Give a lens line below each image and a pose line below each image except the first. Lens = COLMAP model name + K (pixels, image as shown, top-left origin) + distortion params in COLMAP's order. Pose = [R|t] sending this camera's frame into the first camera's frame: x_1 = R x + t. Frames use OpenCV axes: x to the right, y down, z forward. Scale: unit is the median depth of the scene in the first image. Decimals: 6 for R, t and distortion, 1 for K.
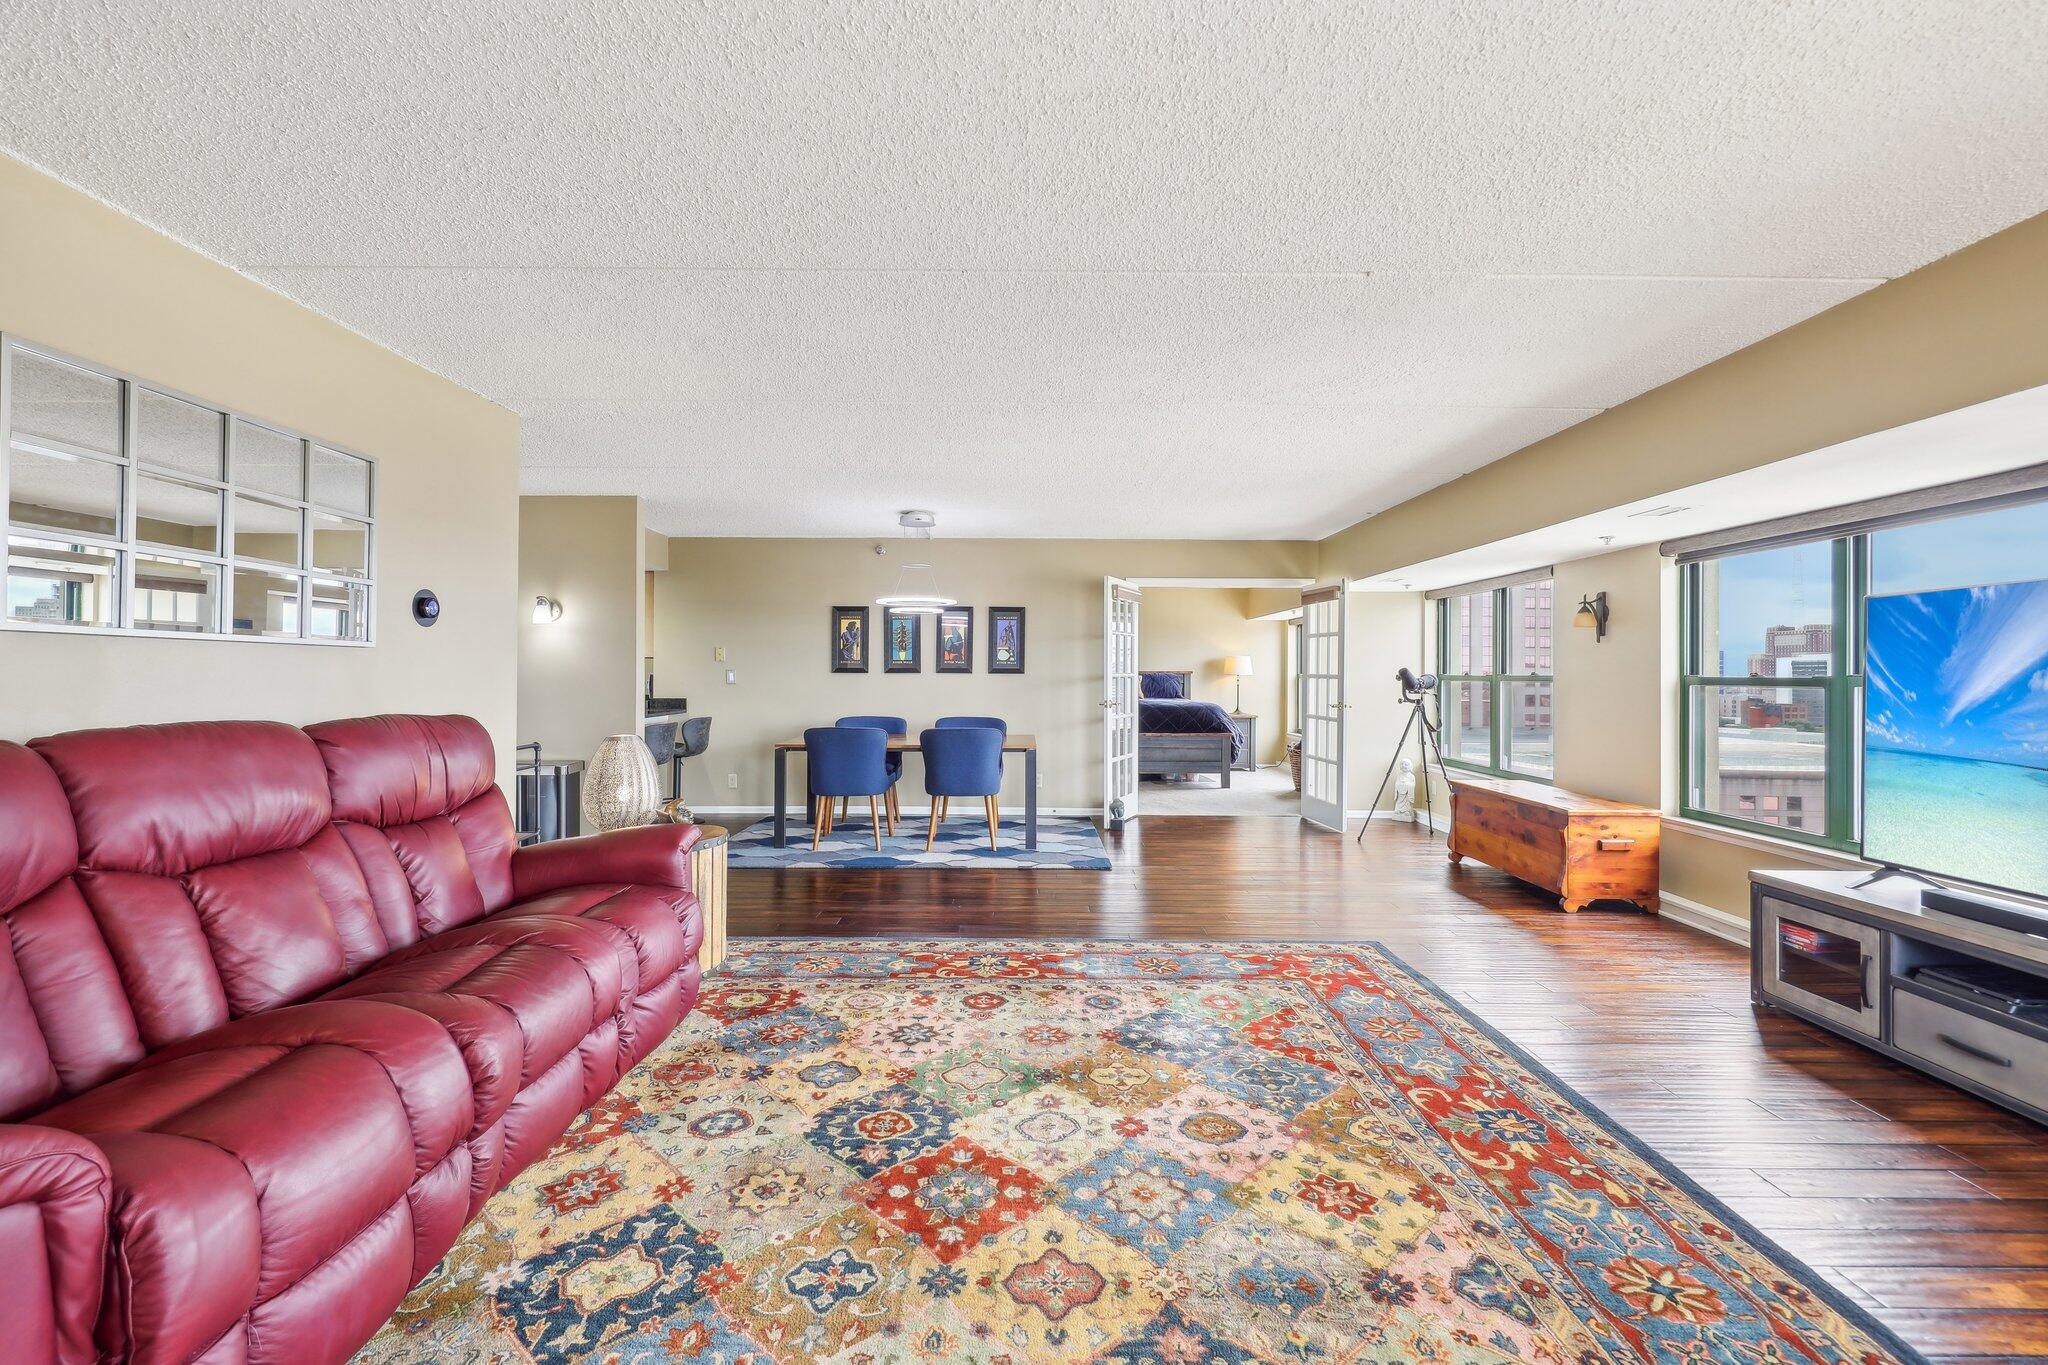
lens RADIAL K [[843.4, 0, 1026.0], [0, 843.4, 669.8], [0, 0, 1]] dist [-0.000589, -0.000462]
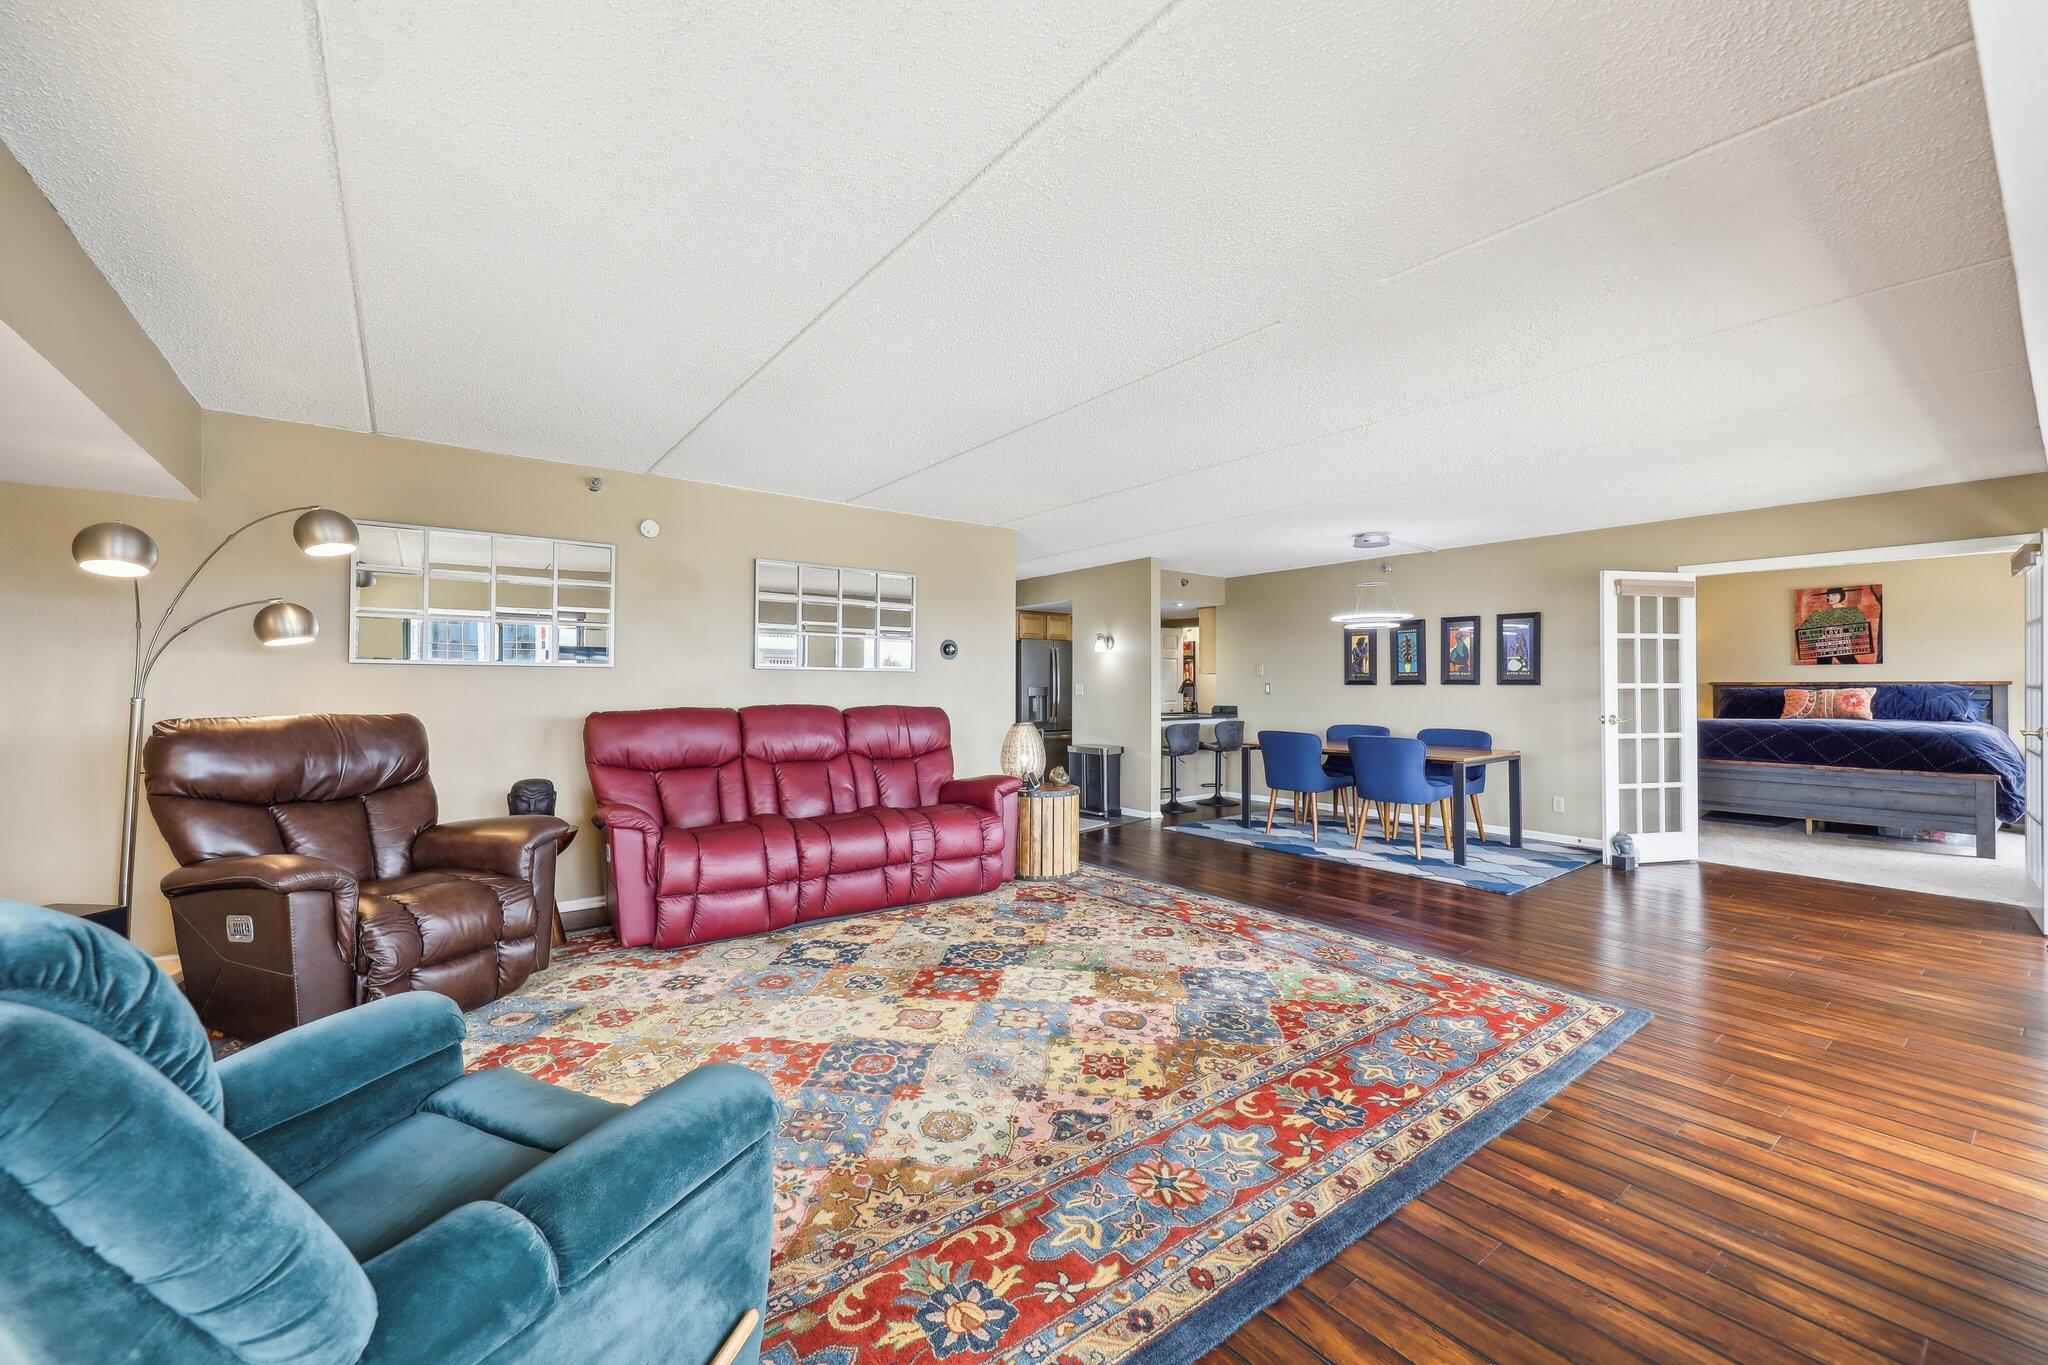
lens RADIAL K [[808.4, 0, 1025.6], [0, 808.4, 686.9], [0, 0, 1]] dist [0.001633, -0.000120]
pose [[0.608037, -0.003830, -0.793900, 0.859440], [0.005137, 0.999986, -0.000890, 0.011513], [0.793892, -0.003538, 0.608048, 0.073074]]
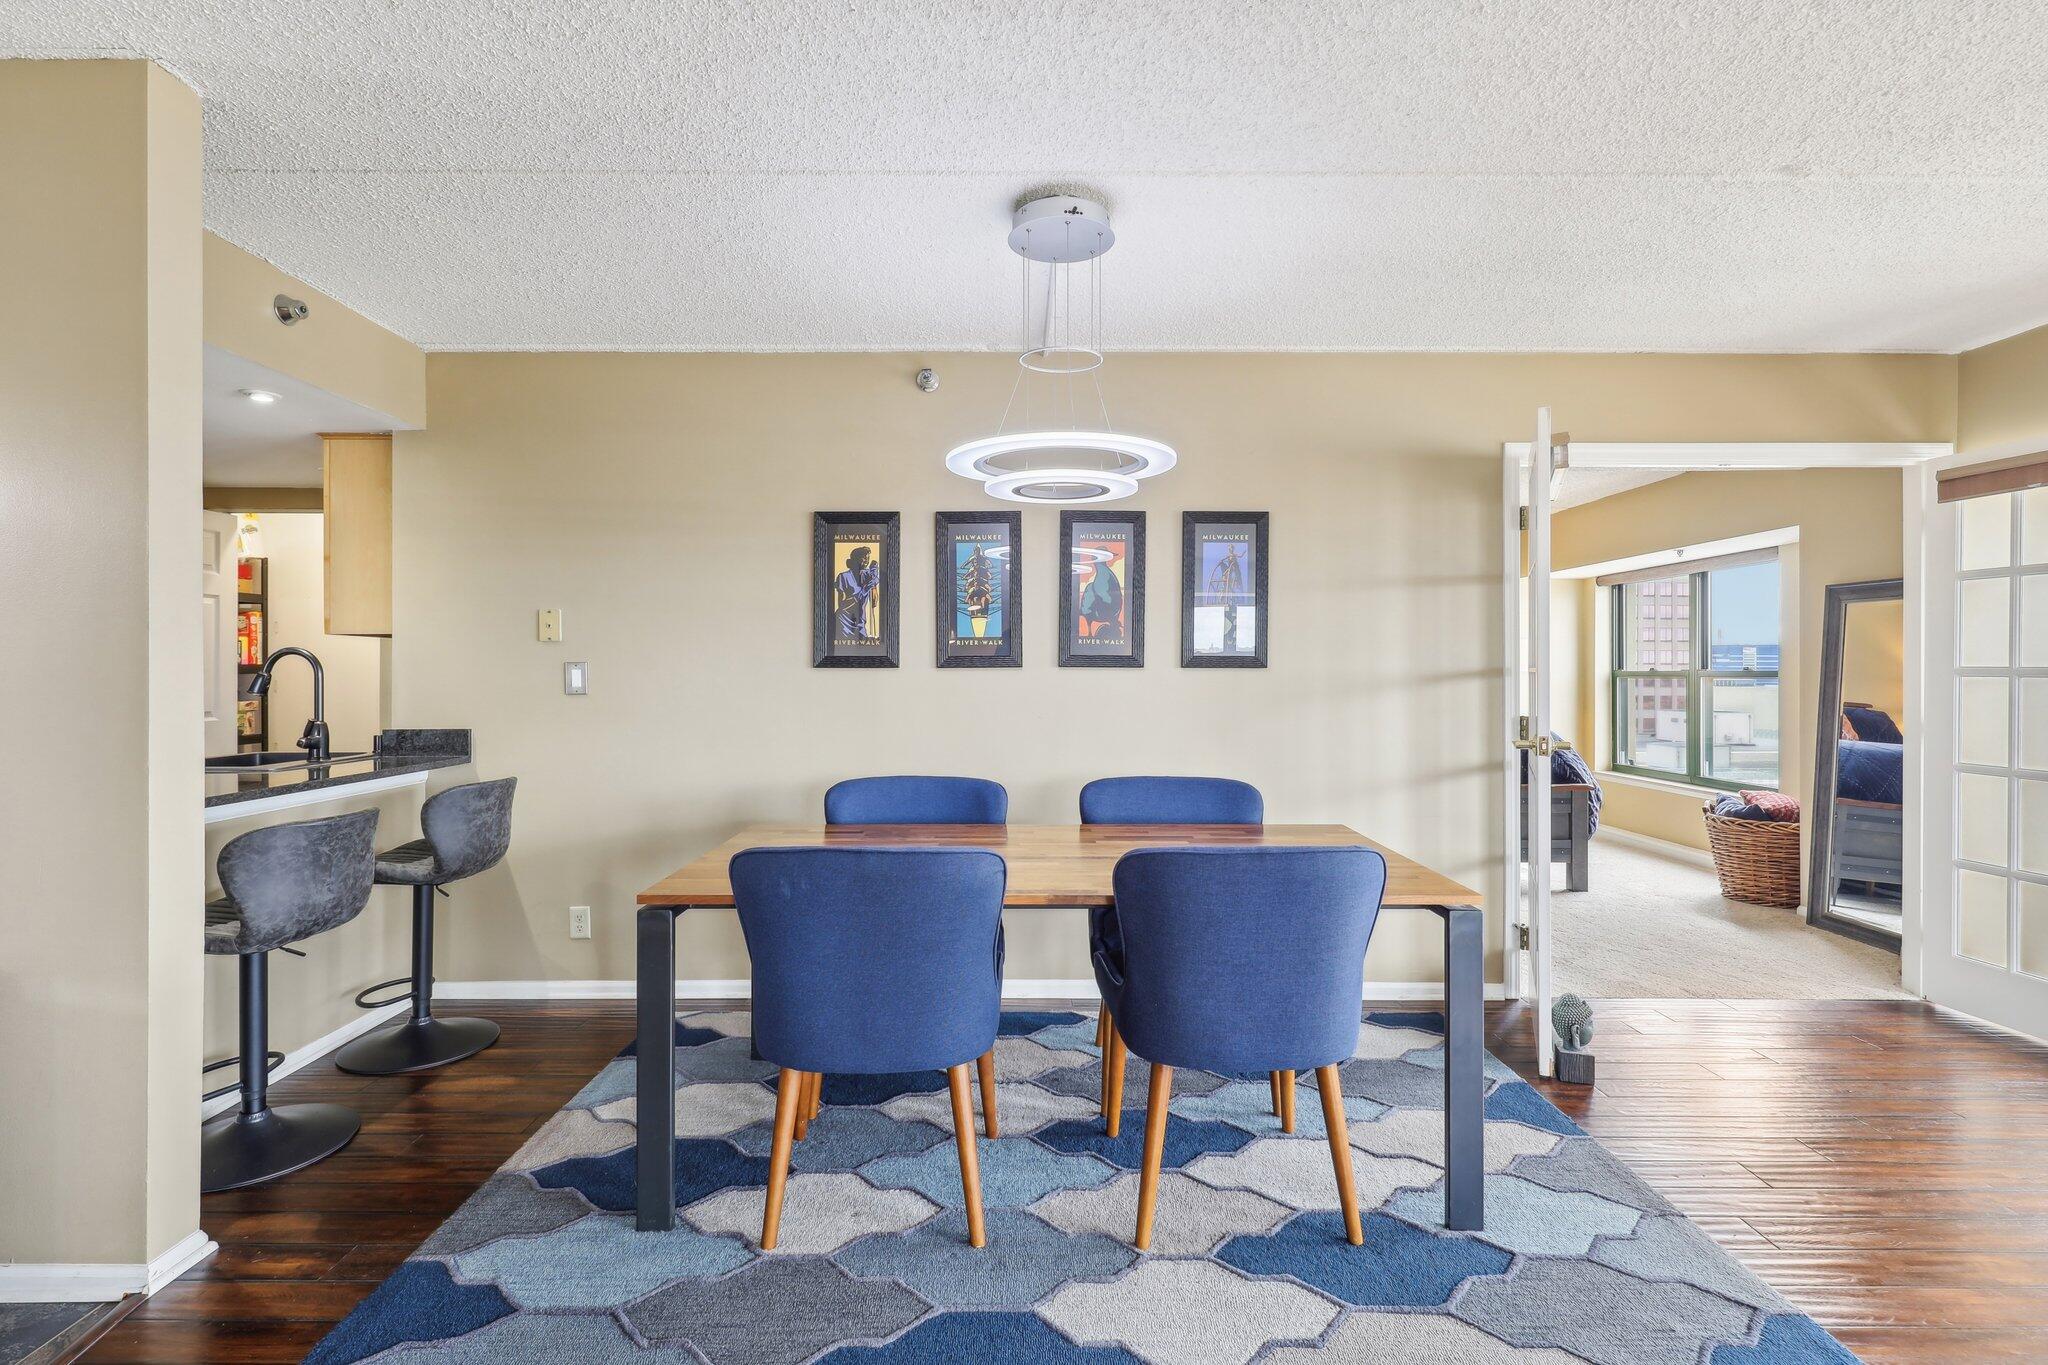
lens RADIAL K [[957.0, 0, 1029.0], [0, 957.0, 677.3], [0, 0, 1]] dist [0.002796, 0.000345]
pose [[0.999990, -0.004532, 0.000074, -0.295869], [0.004531, 0.999966, 0.006927, 0.013373], [-0.000105, -0.006927, 0.999976, 1.255584]]
